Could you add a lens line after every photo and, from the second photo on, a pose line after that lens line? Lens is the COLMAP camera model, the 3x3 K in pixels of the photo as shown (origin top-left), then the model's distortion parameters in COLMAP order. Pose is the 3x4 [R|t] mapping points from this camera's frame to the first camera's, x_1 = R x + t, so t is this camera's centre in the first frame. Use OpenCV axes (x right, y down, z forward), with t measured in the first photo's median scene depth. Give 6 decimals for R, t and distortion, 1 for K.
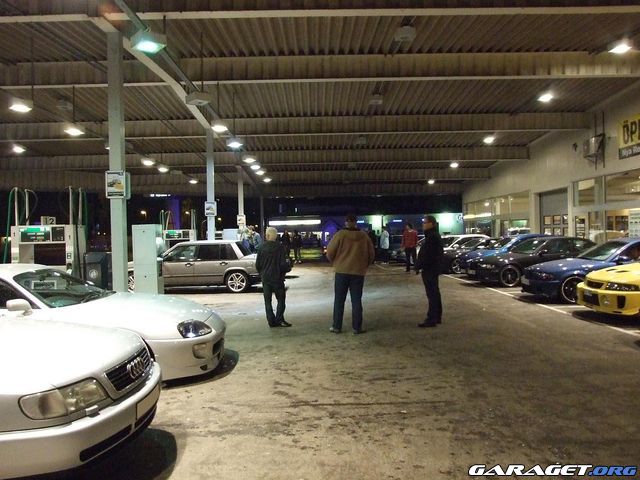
lens RADIAL K [[523.0, 0, 316.3], [0, 523.0, 239.4], [0, 0, 1]] dist [-0.036201, 0.019559]
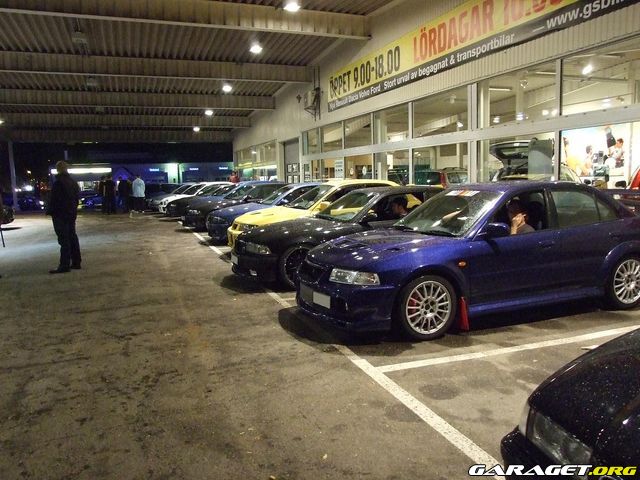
lens RADIAL K [[523.0, 0, 316.5], [0, 523.0, 238.1], [0, 0, 1]] dist [-0.036201, 0.019559]
pose [[0.942106, -0.036605, 0.333312, 0.118513], [0.004938, 0.995431, 0.095360, 0.003064], [-0.335279, -0.088193, 0.937982, -0.031715]]
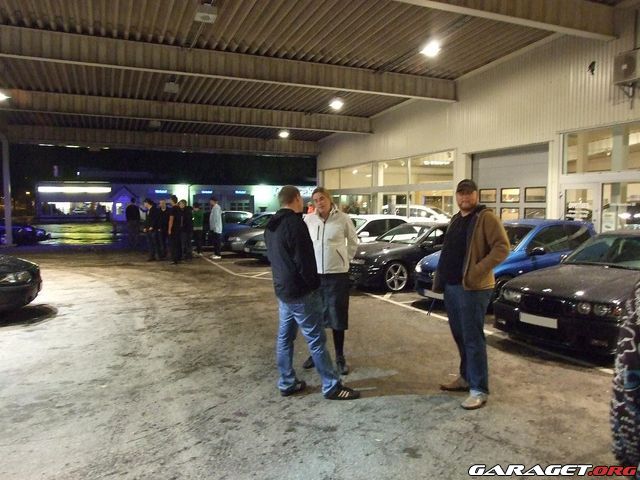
lens RADIAL K [[523.0, 0, 320.6], [0, 523.0, 242.2], [0, 0, 1]] dist [-0.036201, 0.019559]
pose [[0.923809, 0.000998, 0.382852, 0.001826], [-0.022563, 0.998400, 0.051842, -0.006644], [-0.382188, -0.056530, 0.922354, 0.415054]]
